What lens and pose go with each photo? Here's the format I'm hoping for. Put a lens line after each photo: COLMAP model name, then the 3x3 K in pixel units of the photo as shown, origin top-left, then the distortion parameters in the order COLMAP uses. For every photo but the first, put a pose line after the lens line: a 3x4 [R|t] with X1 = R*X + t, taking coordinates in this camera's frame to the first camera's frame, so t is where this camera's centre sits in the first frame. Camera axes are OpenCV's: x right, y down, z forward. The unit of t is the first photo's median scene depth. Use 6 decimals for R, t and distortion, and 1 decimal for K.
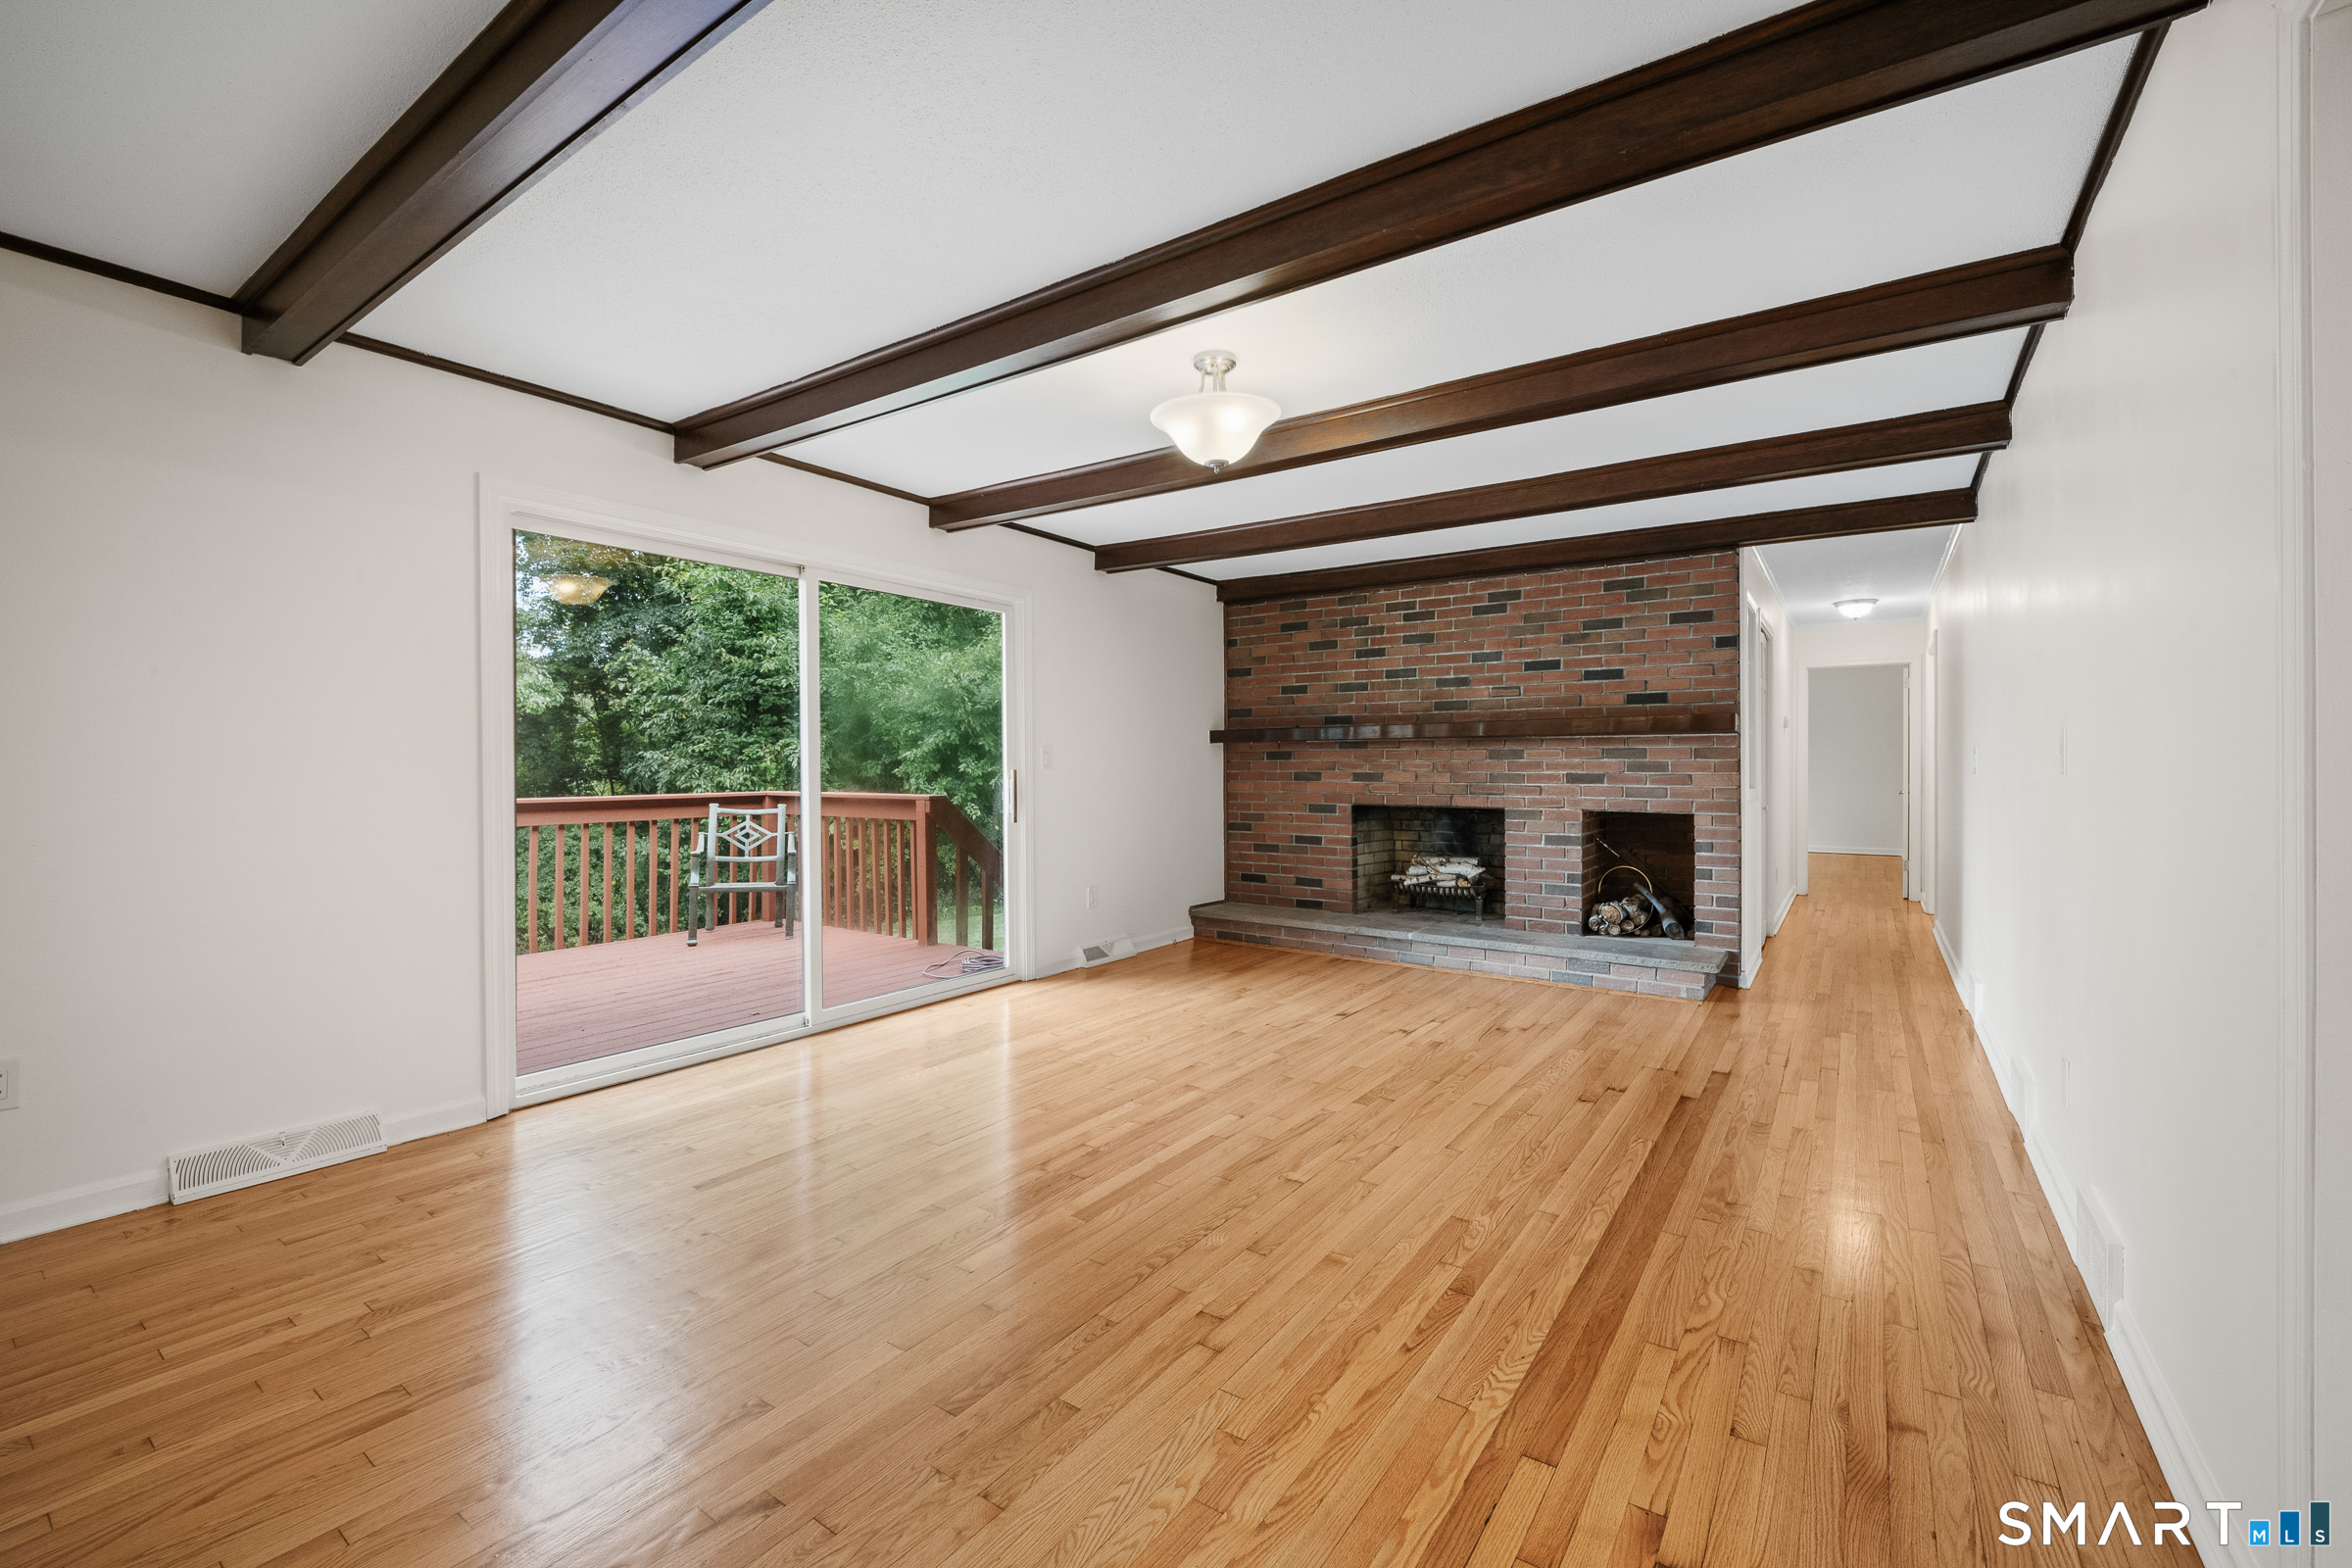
lens RADIAL K [[973.0, 0, 1179.4], [0, 973.0, 772.6], [0, 0, 1]] dist [-0.000653, -0.000276]
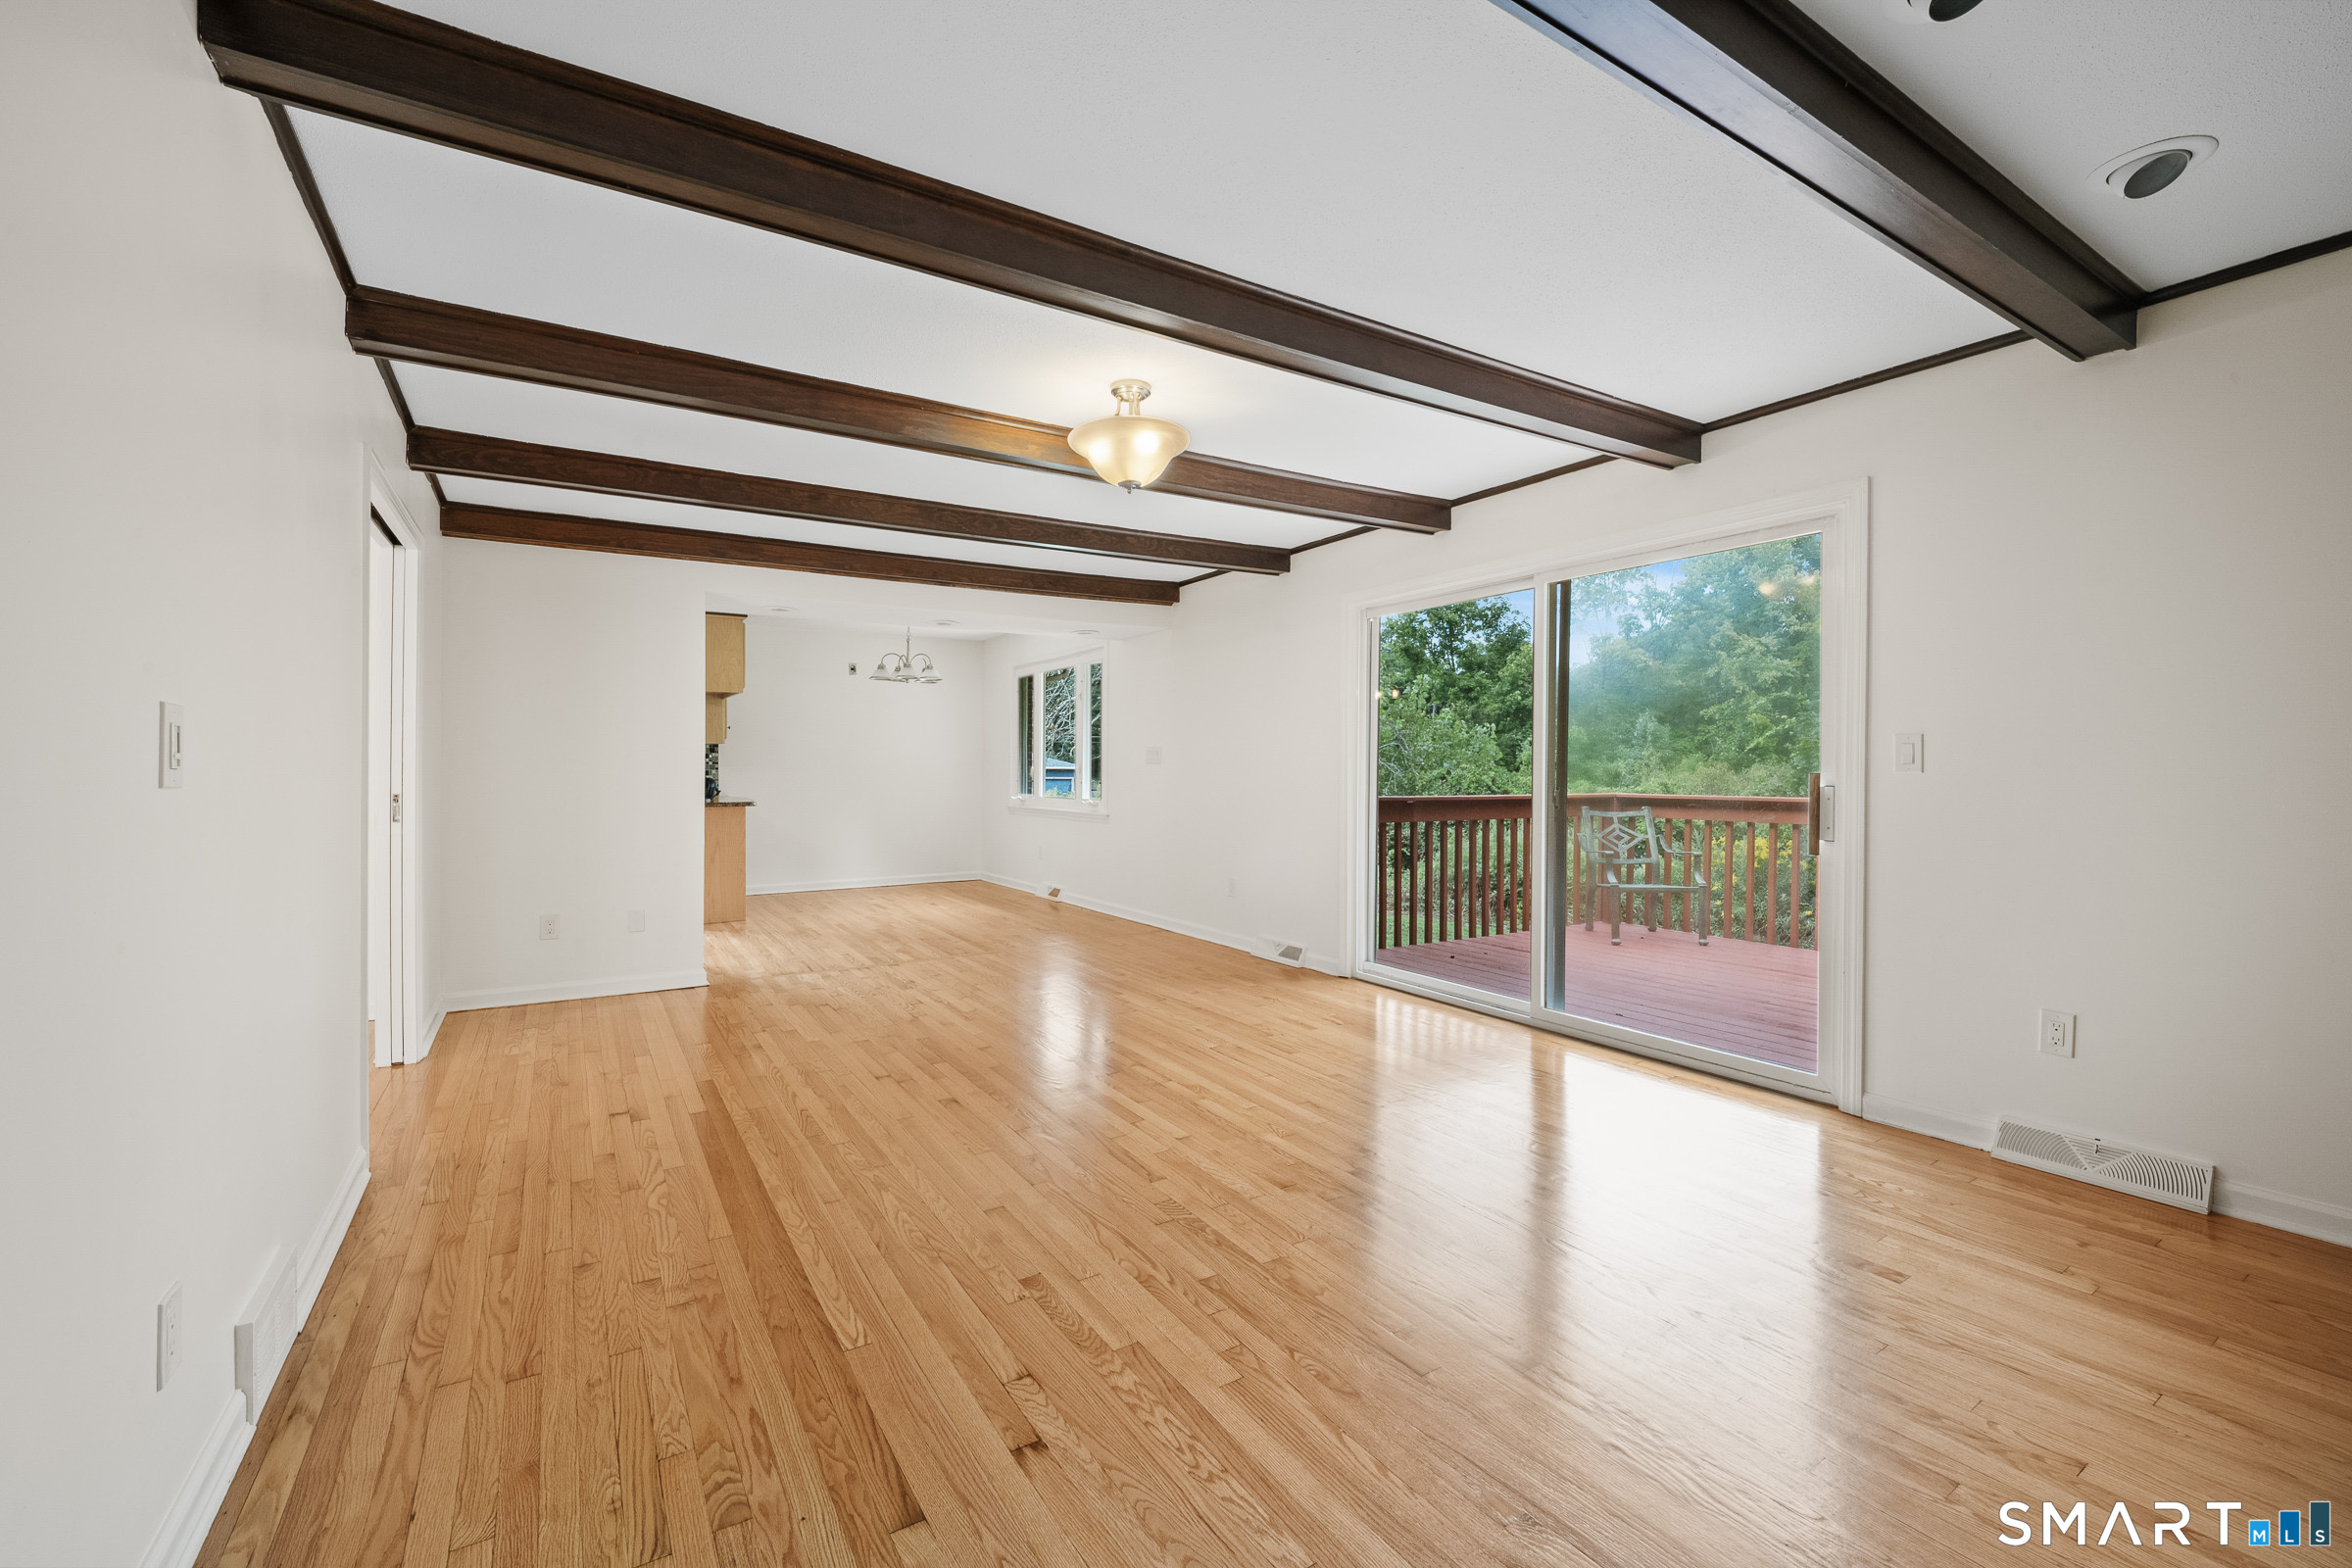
lens RADIAL K [[973.0, 0, 1179.4], [0, 973.0, 772.6], [0, 0, 1]] dist [-0.000653, -0.000276]
pose [[-0.382637, 0.002080, -0.923896, 1.094059], [-0.006566, 0.999966, 0.004970, -0.007066], [0.923875, 0.007968, -0.382610, 1.588979]]
